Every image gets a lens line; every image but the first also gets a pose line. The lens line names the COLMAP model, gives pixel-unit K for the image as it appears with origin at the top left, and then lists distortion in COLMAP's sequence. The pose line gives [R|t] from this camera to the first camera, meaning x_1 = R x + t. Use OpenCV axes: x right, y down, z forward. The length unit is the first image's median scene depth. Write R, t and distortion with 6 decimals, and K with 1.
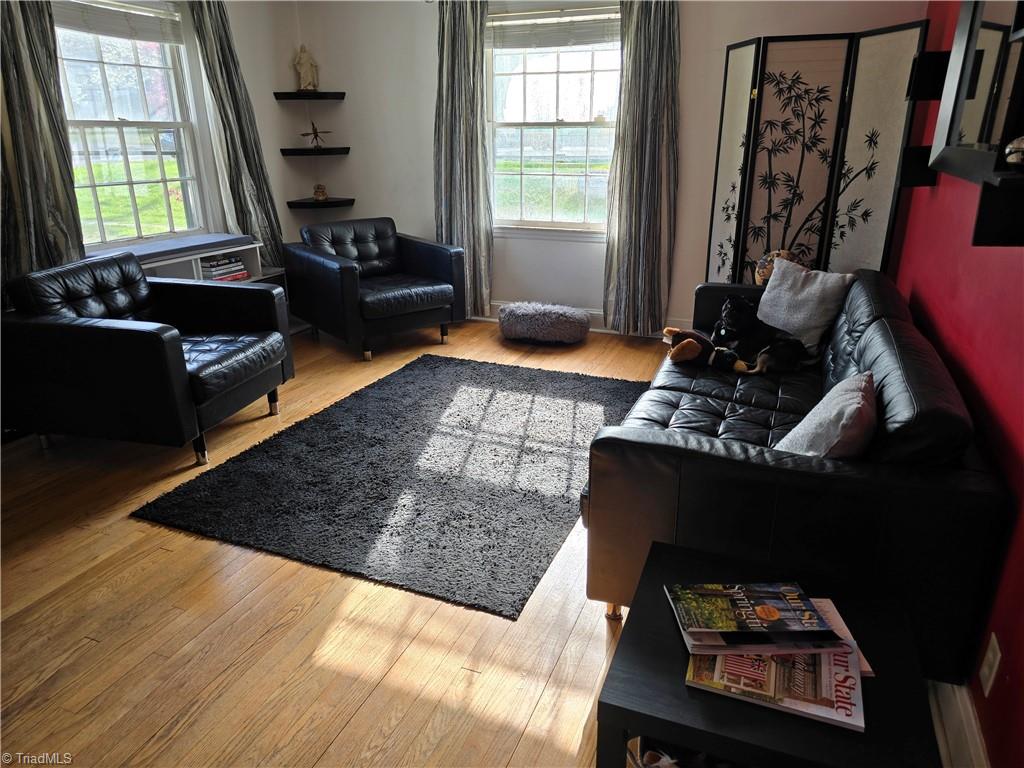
lens RADIAL K [[689.2, 0, 519.6], [0, 689.2, 382.9], [0, 0, 1]] dist [0.060253, -0.054607]
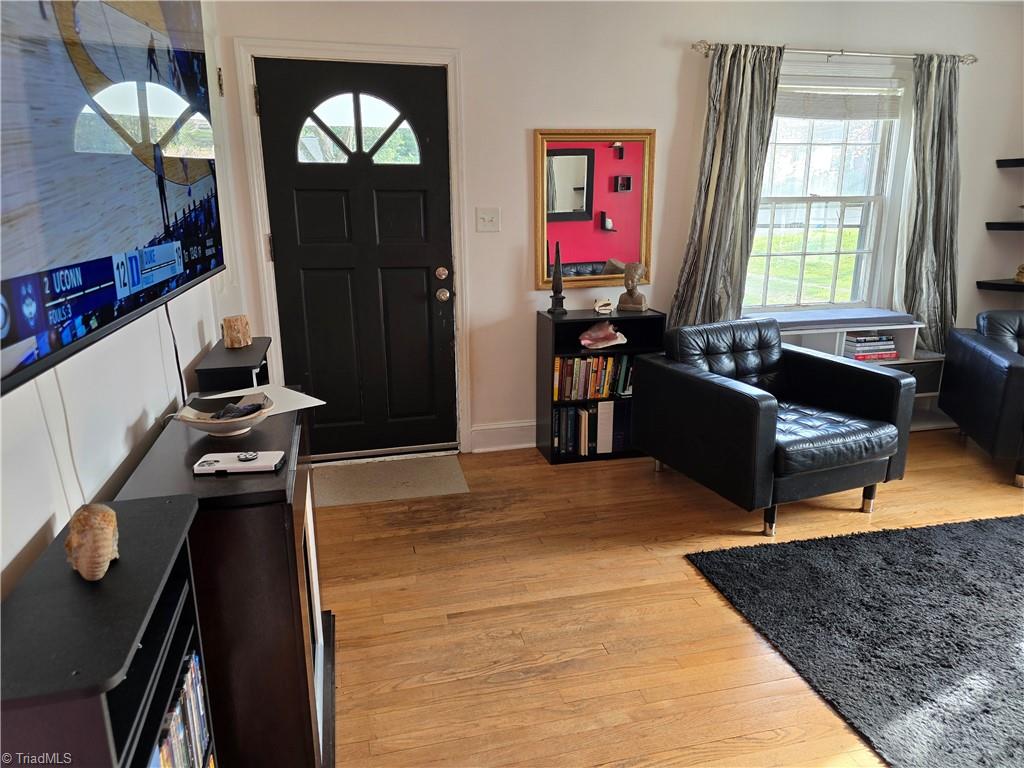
lens RADIAL K [[689.2, 0, 506.9], [0, 689.2, 381.4], [0, 0, 1]] dist [0.060253, -0.054607]
pose [[0.580835, 0.201426, -0.788707, 0.053236], [-0.269711, 0.961793, 0.047004, -0.032378], [0.768041, 0.185421, 0.612970, 0.053576]]
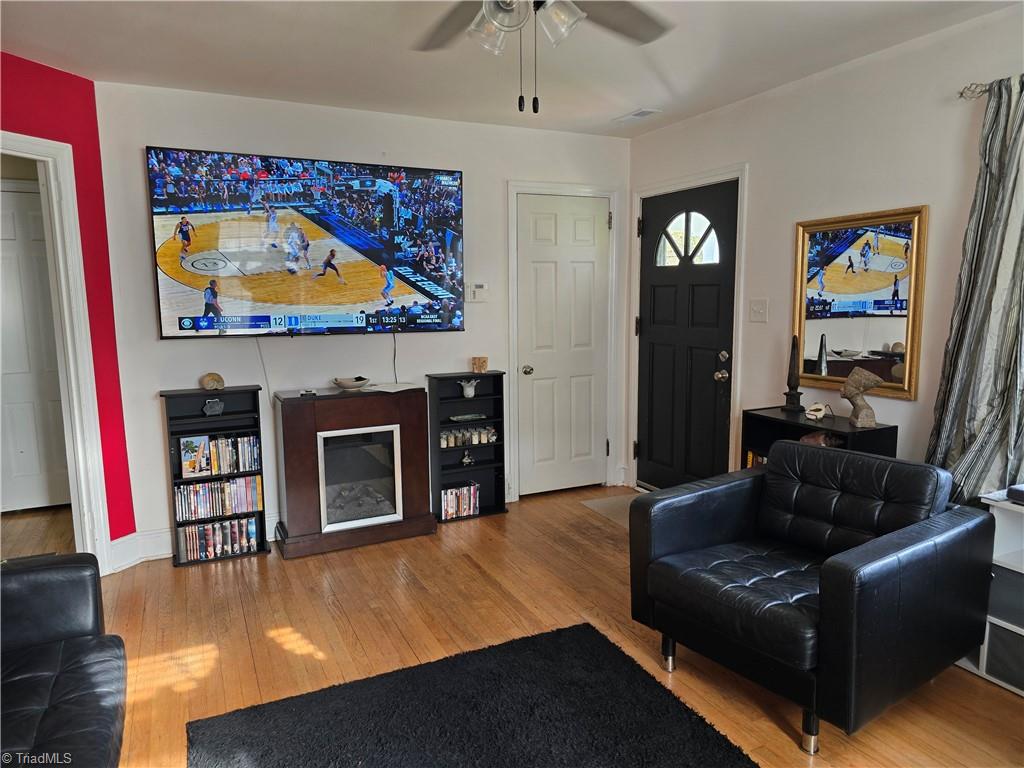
lens RADIAL K [[689.2, 0, 512.1], [0, 689.2, 382.5], [0, 0, 1]] dist [0.060253, -0.054607]
pose [[-0.678549, 0.107462, -0.726652, 0.222673], [-0.233849, 0.906170, 0.352379, -0.380240], [0.696338, 0.409033, -0.589751, 0.986732]]
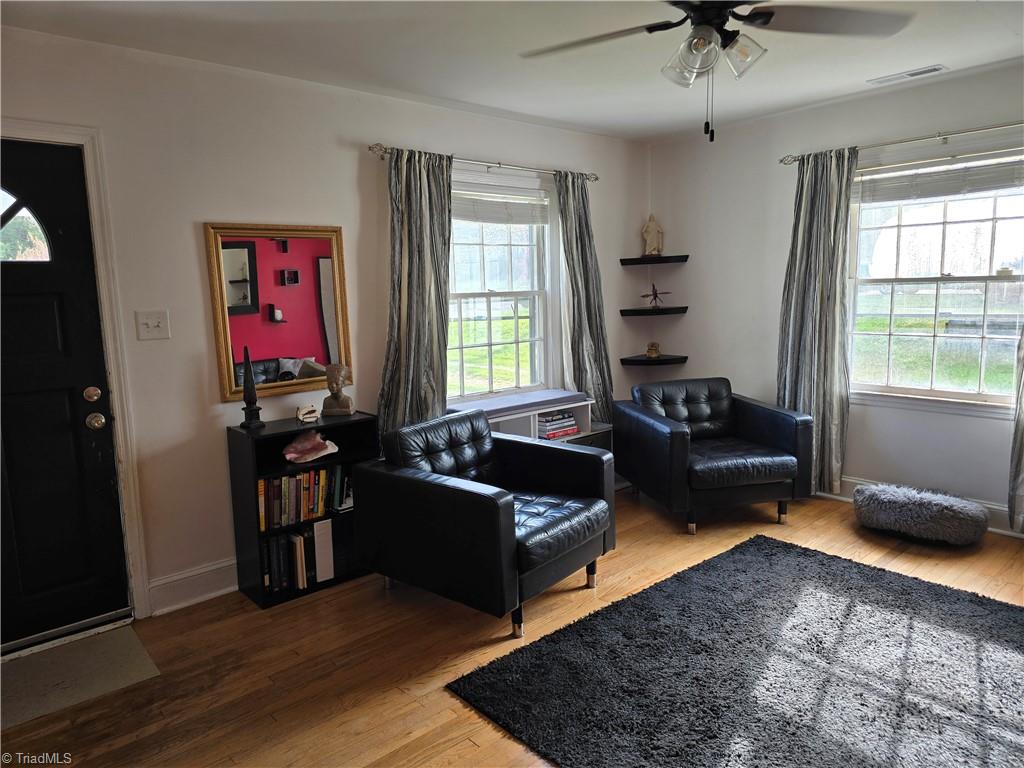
lens RADIAL K [[689.2, 0, 507.3], [0, 689.2, 374.6], [0, 0, 1]] dist [0.060253, -0.054607]
pose [[0.894757, 0.035309, -0.445154, -0.044516], [-0.126946, 0.975852, -0.177758, -0.050633], [0.428128, 0.215561, 0.877633, 0.063485]]
